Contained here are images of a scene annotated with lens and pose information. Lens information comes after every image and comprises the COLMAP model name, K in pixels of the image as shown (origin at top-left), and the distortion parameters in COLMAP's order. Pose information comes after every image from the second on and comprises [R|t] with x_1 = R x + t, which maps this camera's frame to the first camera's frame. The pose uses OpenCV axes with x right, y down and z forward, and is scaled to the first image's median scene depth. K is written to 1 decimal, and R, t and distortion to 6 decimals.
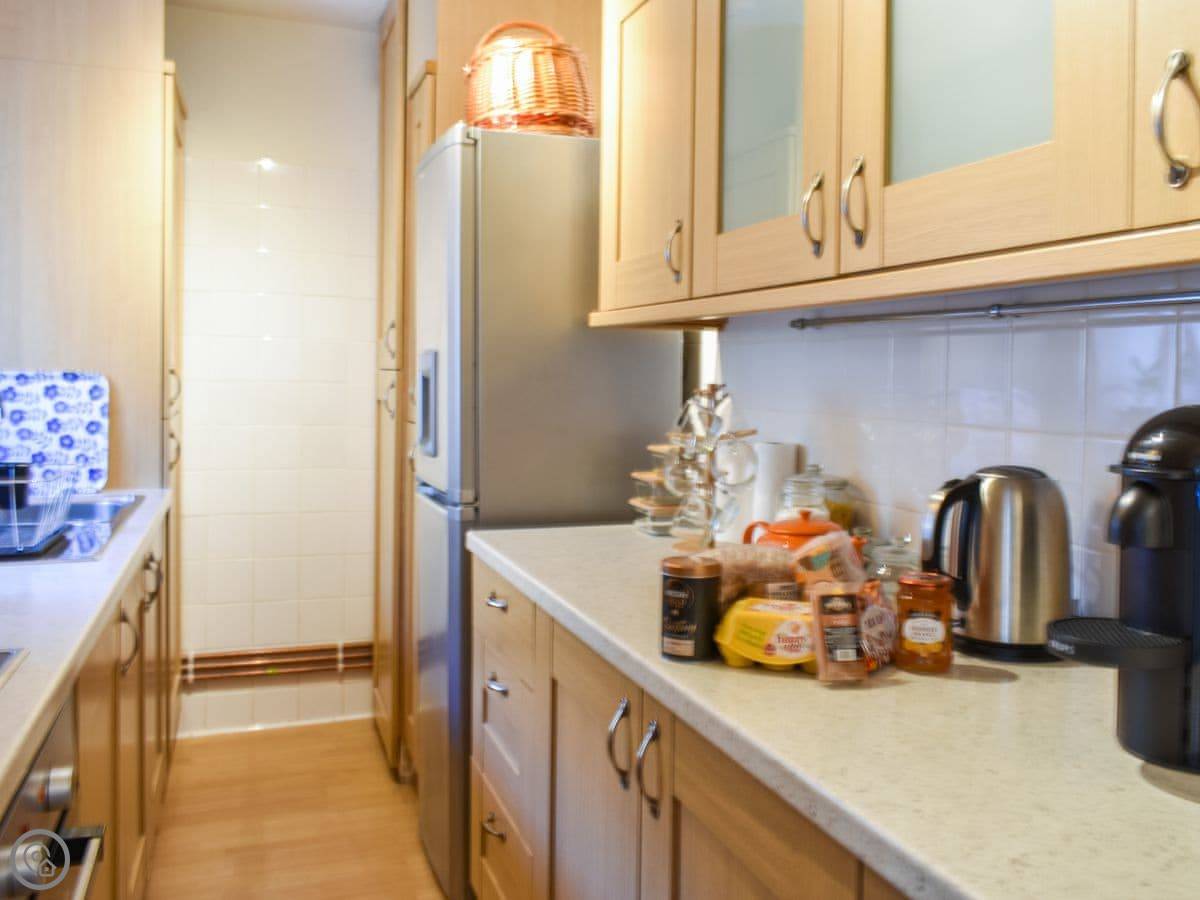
lens RADIAL K [[918.4, 0, 600.0], [0, 918.4, 450.0], [0, 0, 1]] dist [0.007877, 0.006784]
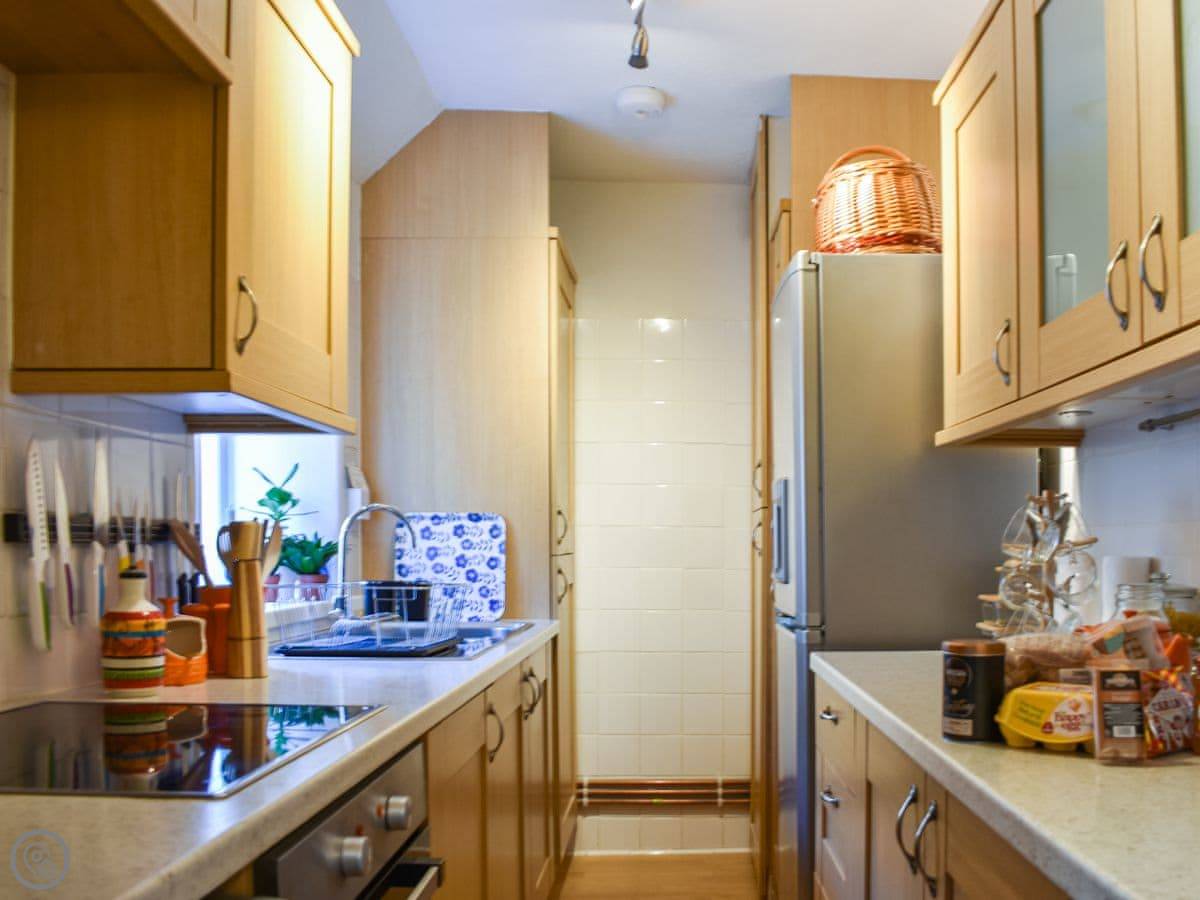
lens RADIAL K [[869.8, 0, 599.7], [0, 869.8, 507.0], [0, 0, 1]] dist [-0.034381, -0.000120]
pose [[0.963123, -0.000160, -0.269060, -0.111119], [0.000701, 0.999998, 0.001917, -0.073625], [0.269059, -0.002035, 0.963121, 0.015830]]
